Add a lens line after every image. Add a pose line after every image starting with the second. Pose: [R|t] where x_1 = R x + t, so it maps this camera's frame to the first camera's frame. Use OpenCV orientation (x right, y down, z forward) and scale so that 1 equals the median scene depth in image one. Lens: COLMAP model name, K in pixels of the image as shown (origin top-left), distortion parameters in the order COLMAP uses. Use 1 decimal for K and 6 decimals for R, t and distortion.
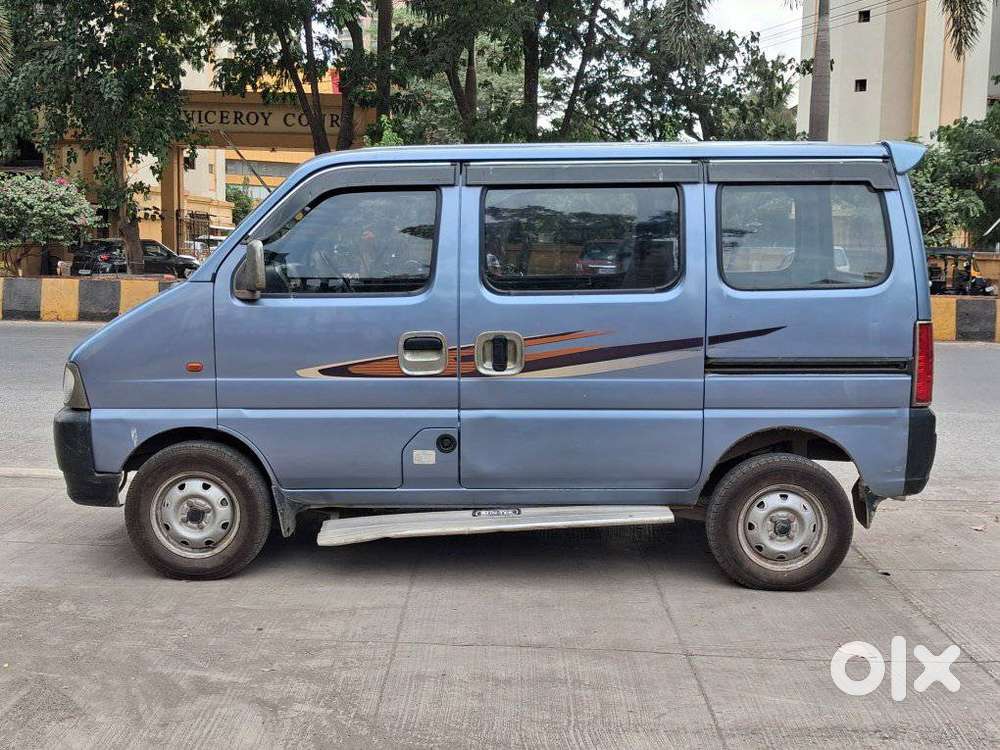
lens RADIAL K [[1155.6, 0, 500.0], [0, 1155.6, 375.0], [0, 0, 1]] dist [0.145198, -0.538017]
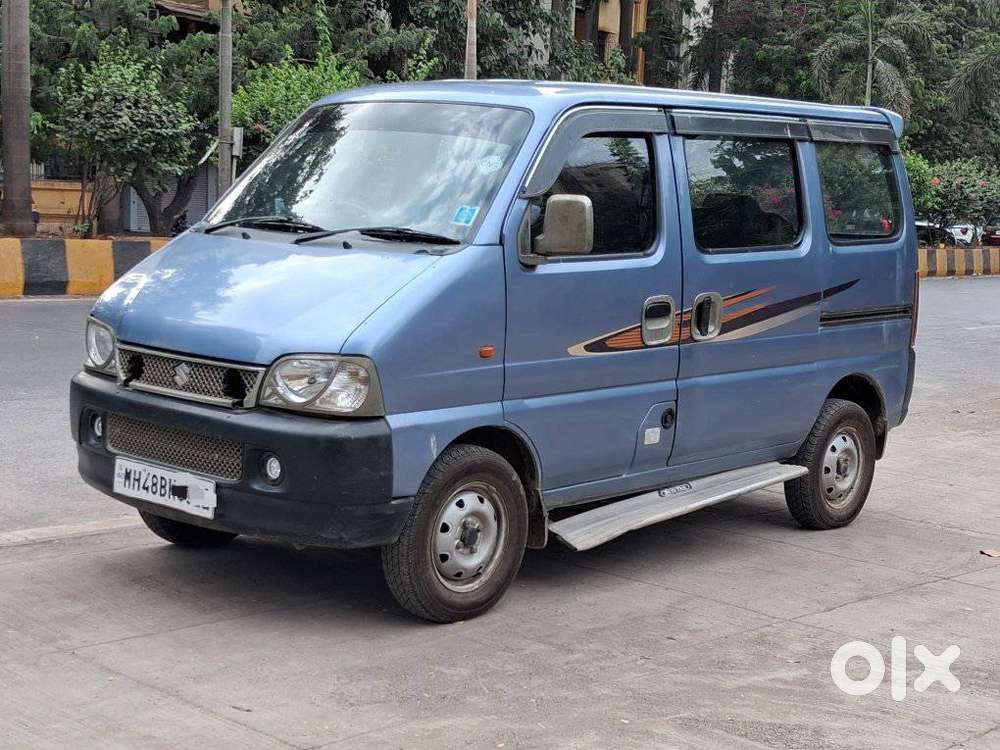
lens RADIAL K [[1576.5, 0, 495.6], [0, 1576.5, 392.9], [0, 0, 1]] dist [0.232129, -0.908036]
pose [[0.662410, -0.079840, 0.744875, -1.069368], [0.062866, 0.996722, 0.050929, -0.032804], [-0.746499, 0.013092, 0.665257, 0.273535]]
